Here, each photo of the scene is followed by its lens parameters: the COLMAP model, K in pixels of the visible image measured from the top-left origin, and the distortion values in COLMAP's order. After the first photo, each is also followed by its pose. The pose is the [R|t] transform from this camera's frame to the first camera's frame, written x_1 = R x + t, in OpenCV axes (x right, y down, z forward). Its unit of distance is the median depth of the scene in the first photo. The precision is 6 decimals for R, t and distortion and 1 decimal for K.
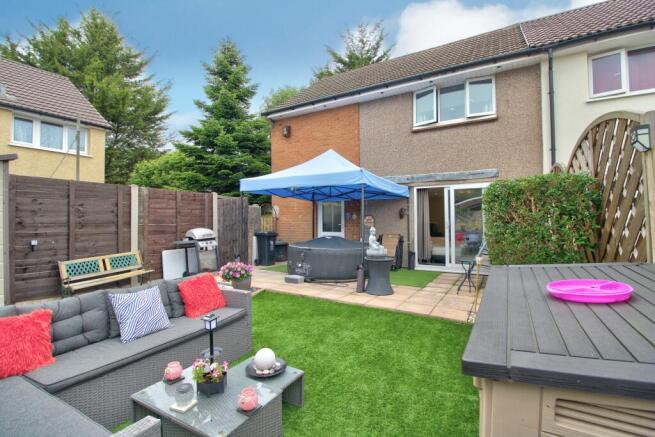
lens RADIAL K [[303.6, 0, 327.5], [0, 303.6, 218.5], [0, 0, 1]] dist [0.030746, -0.018896]
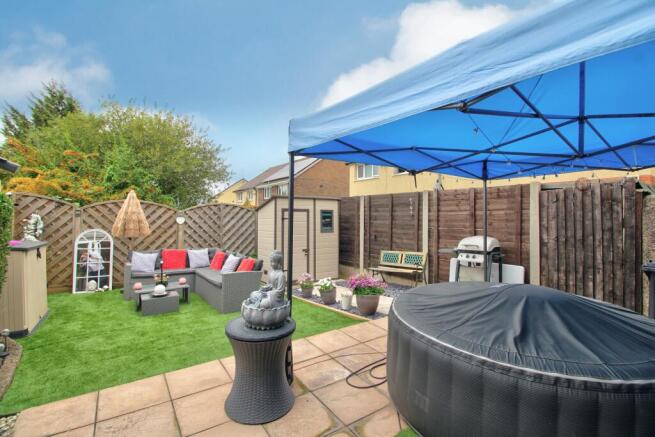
lens RADIAL K [[303.6, 0, 327.5], [0, 303.6, 218.5], [0, 0, 1]] dist [0.030746, -0.018896]
pose [[-0.426958, 0.004452, -0.904261, 0.497843], [0.000429, 0.999989, 0.004720, -0.017521], [0.904271, 0.001627, -0.426955, 1.209787]]
